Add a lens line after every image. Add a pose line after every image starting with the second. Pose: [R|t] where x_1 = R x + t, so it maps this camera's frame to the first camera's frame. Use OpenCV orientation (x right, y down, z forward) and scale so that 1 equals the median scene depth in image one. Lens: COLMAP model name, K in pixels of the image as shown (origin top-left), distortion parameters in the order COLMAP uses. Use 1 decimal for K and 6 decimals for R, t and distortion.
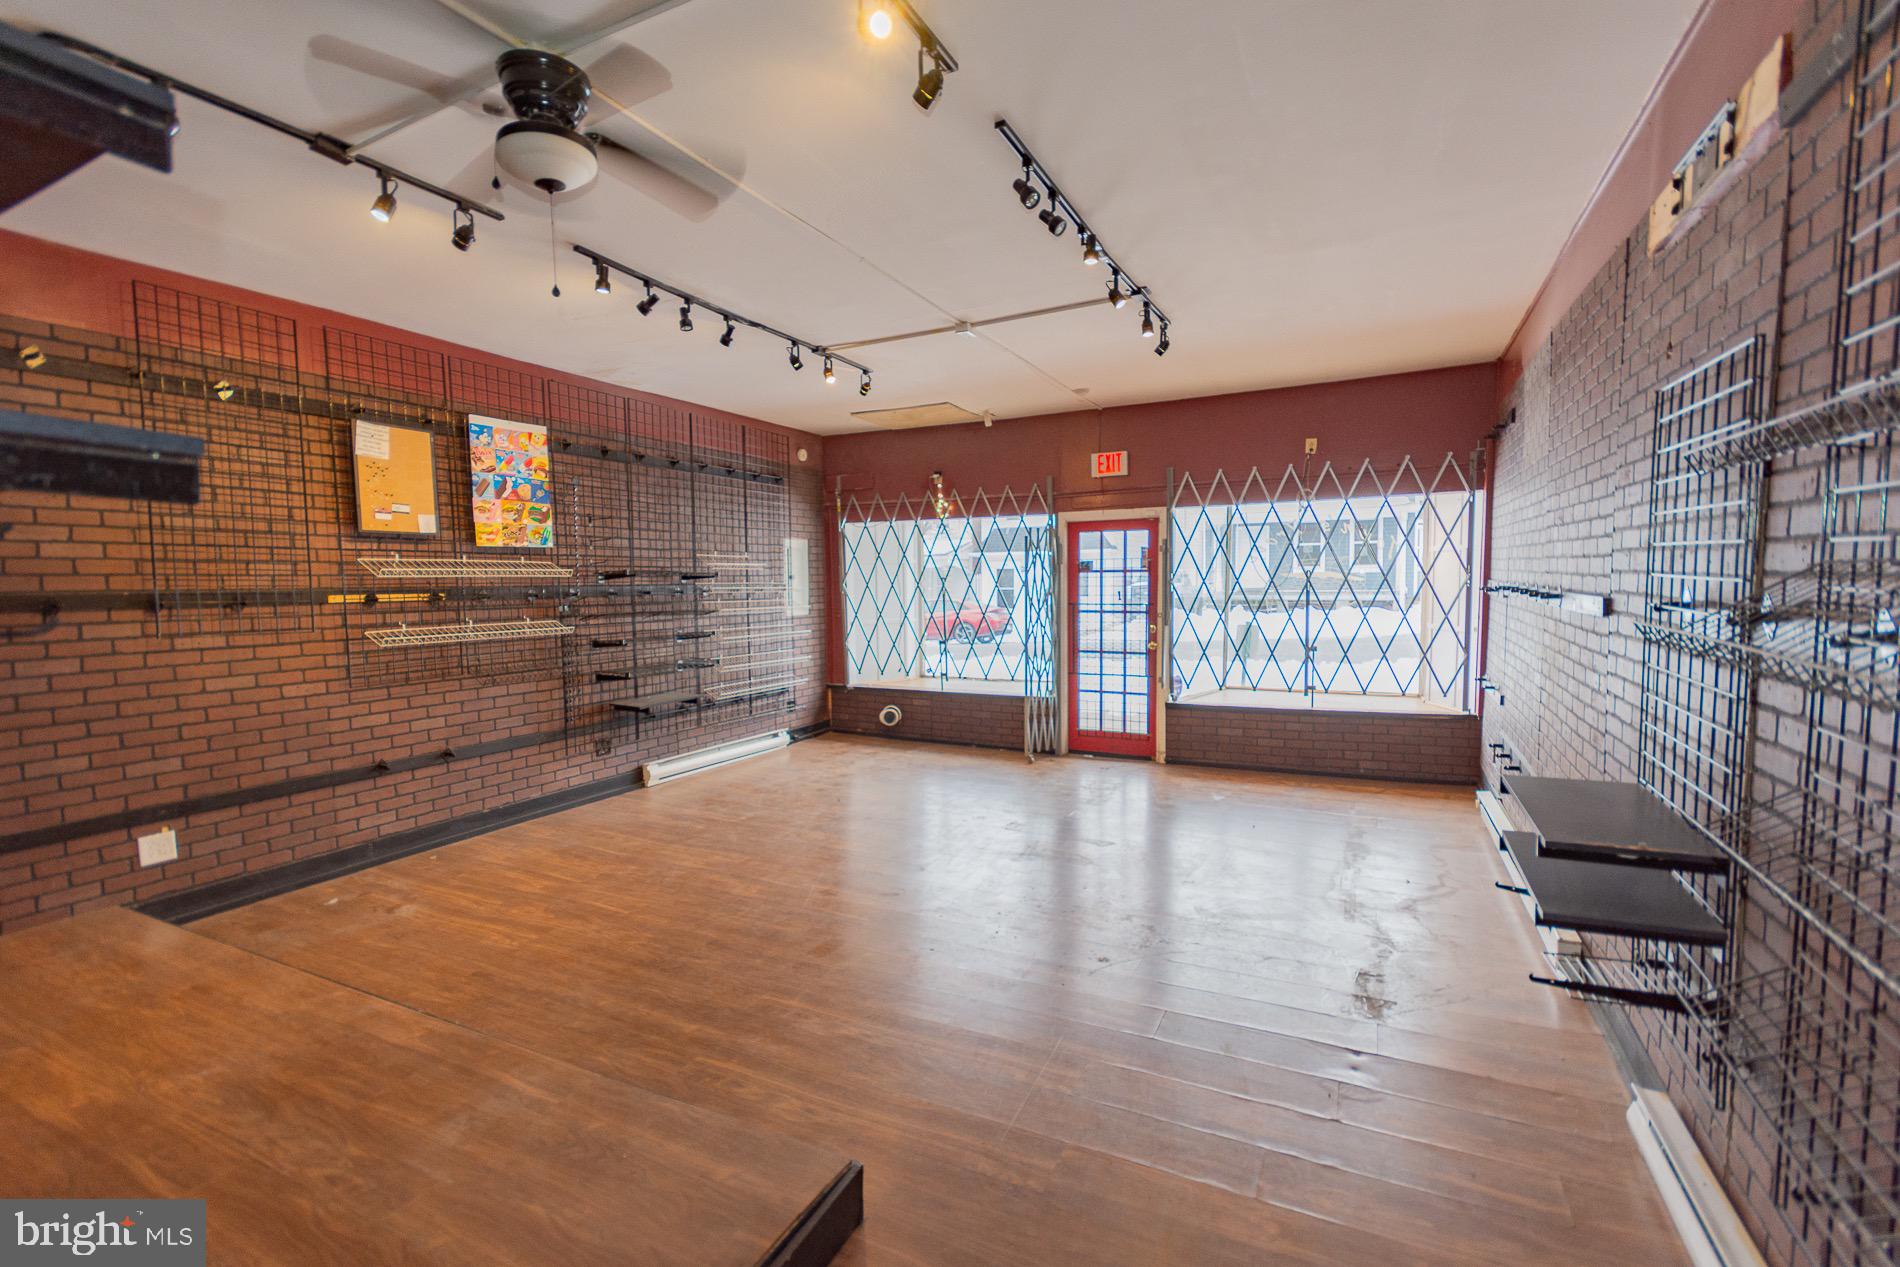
lens RADIAL K [[833.4, 0, 950.0], [0, 833.4, 642.6], [0, 0, 1]] dist [0.015113, -0.005918]
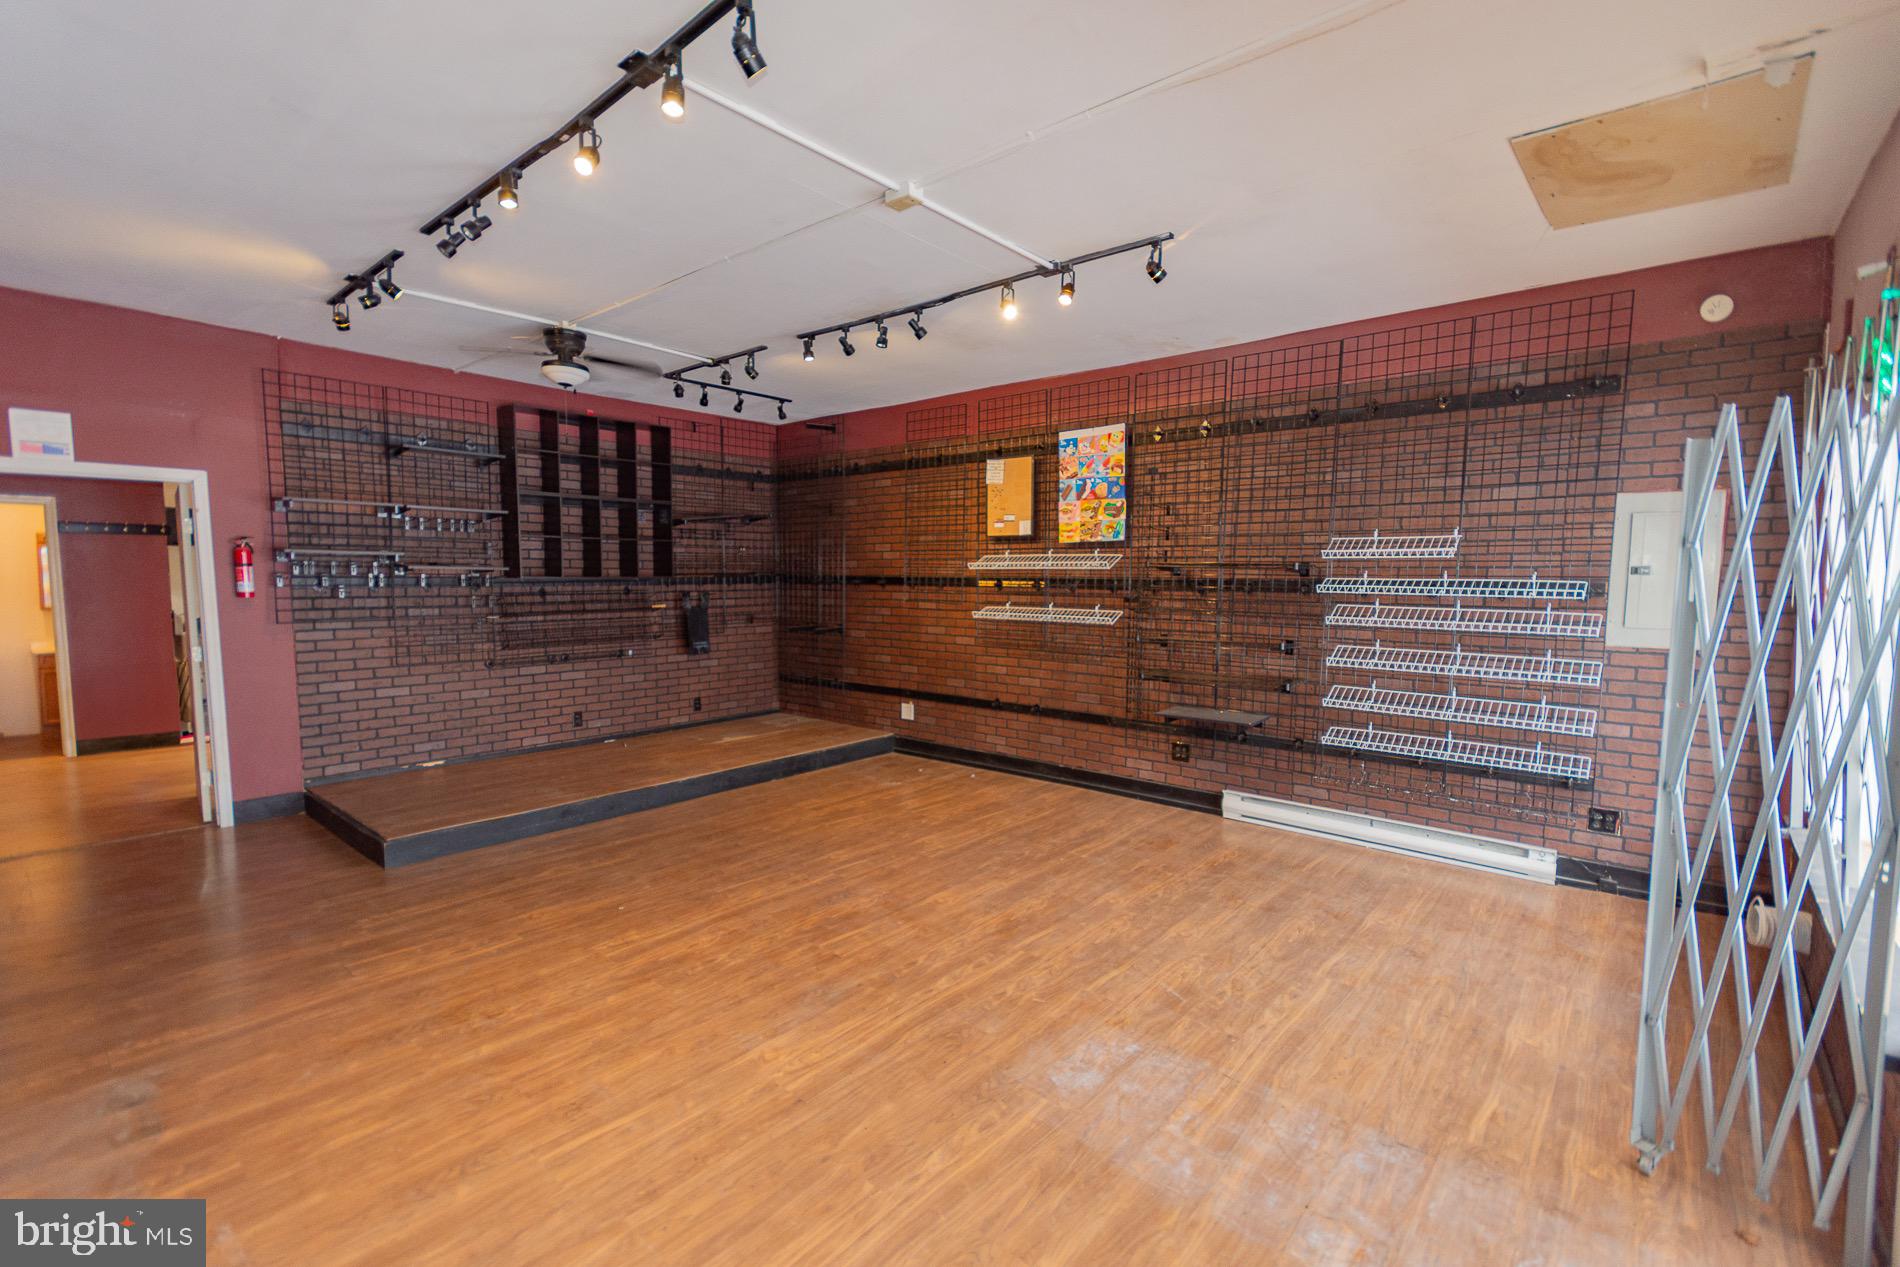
lens RADIAL K [[833.4, 0, 950.0], [0, 833.4, 642.6], [0, 0, 1]] dist [0.015113, -0.005918]
pose [[-0.246749, 0.090676, -0.964828, 0.656422], [-0.074675, 0.990873, 0.112222, -0.100102], [0.966198, 0.099740, -0.237726, 1.191658]]
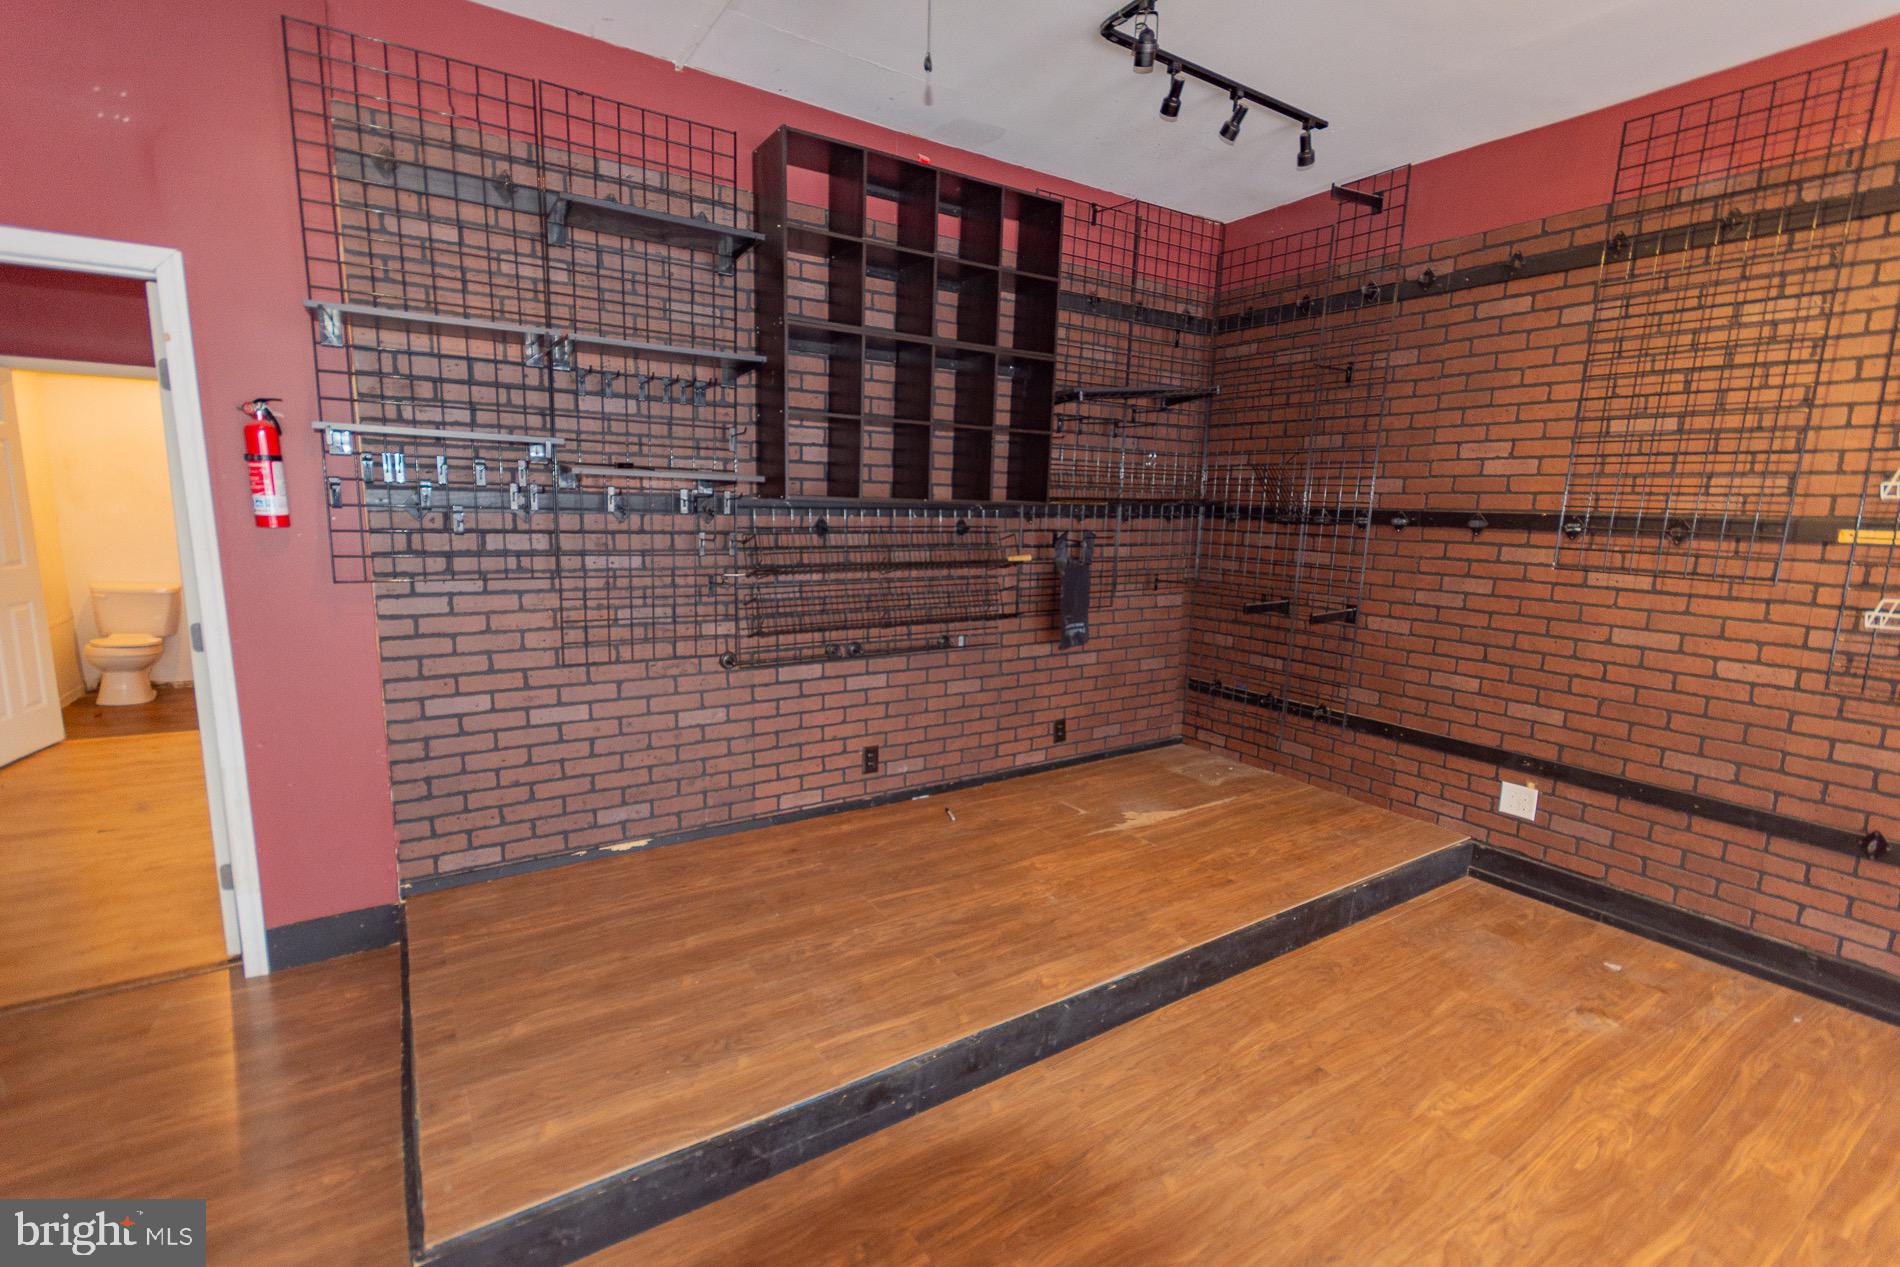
lens RADIAL K [[859.9, 0, 952.7], [0, 859.9, 640.0], [0, 0, 1]] dist [-0.002354, 0.009866]
pose [[-0.502681, 0.138098, -0.853370, 0.096671], [-0.085324, 0.974412, 0.207946, -0.049062], [0.860251, 0.177343, -0.478036, 0.694882]]
